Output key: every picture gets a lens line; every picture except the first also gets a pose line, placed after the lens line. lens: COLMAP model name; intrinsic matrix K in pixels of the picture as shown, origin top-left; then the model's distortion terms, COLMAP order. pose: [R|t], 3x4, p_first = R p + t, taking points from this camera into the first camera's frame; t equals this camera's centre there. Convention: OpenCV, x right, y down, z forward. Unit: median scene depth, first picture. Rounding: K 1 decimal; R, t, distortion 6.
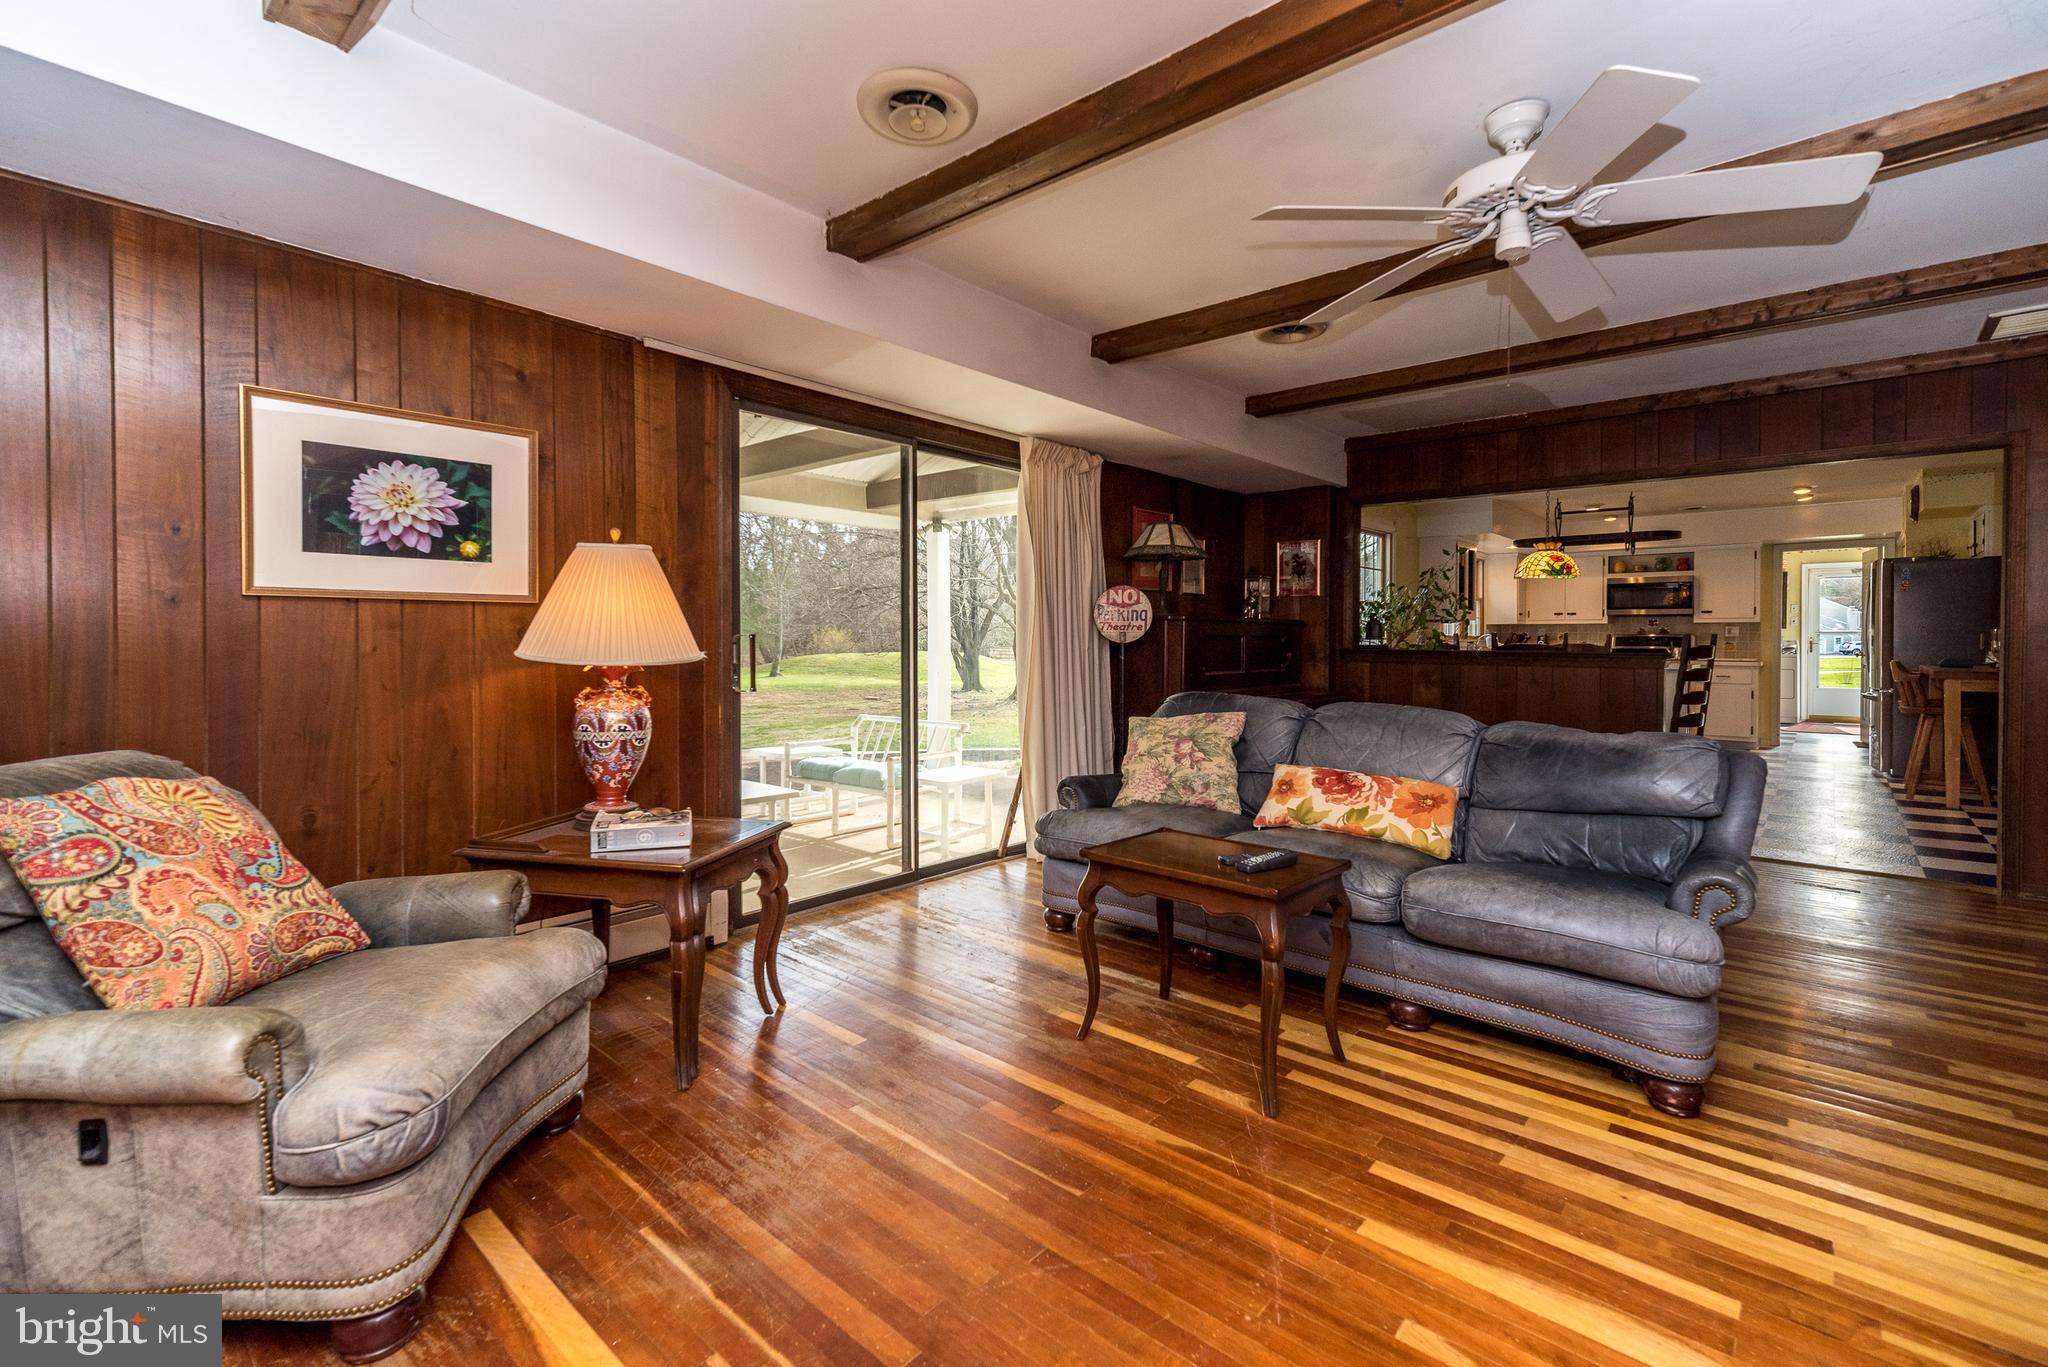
lens RADIAL K [[908.9, 0, 1037.5], [0, 908.9, 642.2], [0, 0, 1]] dist [0.001892, 0.000155]
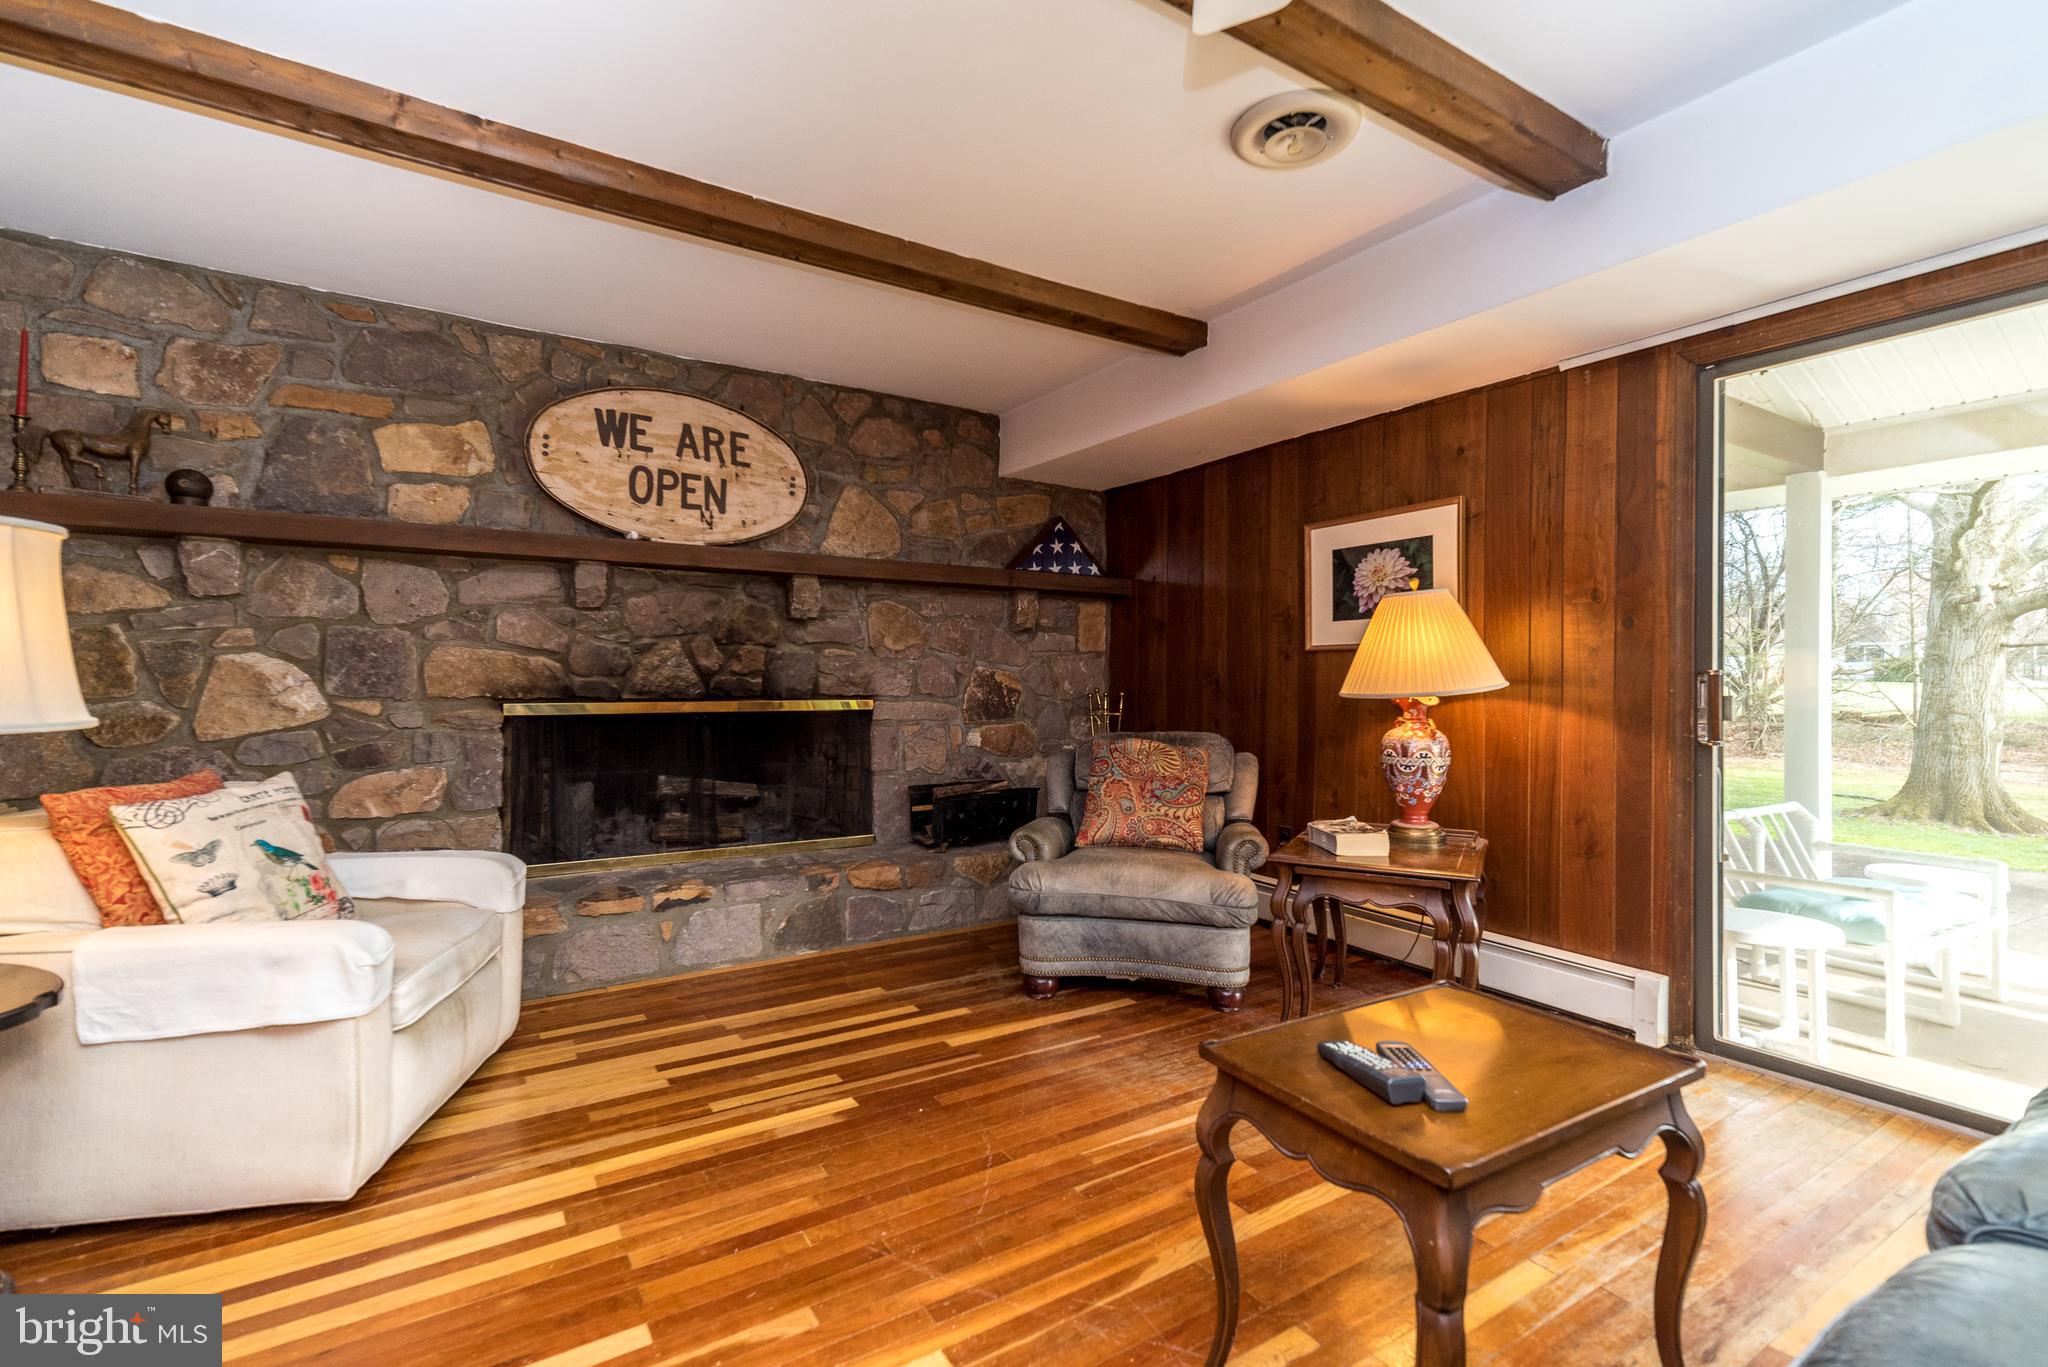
lens RADIAL K [[908.9, 0, 1024.5], [0, 908.9, 683.5], [0, 0, 1]] dist [0.001892, 0.000155]
pose [[-0.283574, -0.003776, -0.958943, 0.787747], [-0.009350, 0.999956, -0.001173, 0.012153], [0.958905, 0.008633, -0.283596, 0.896797]]
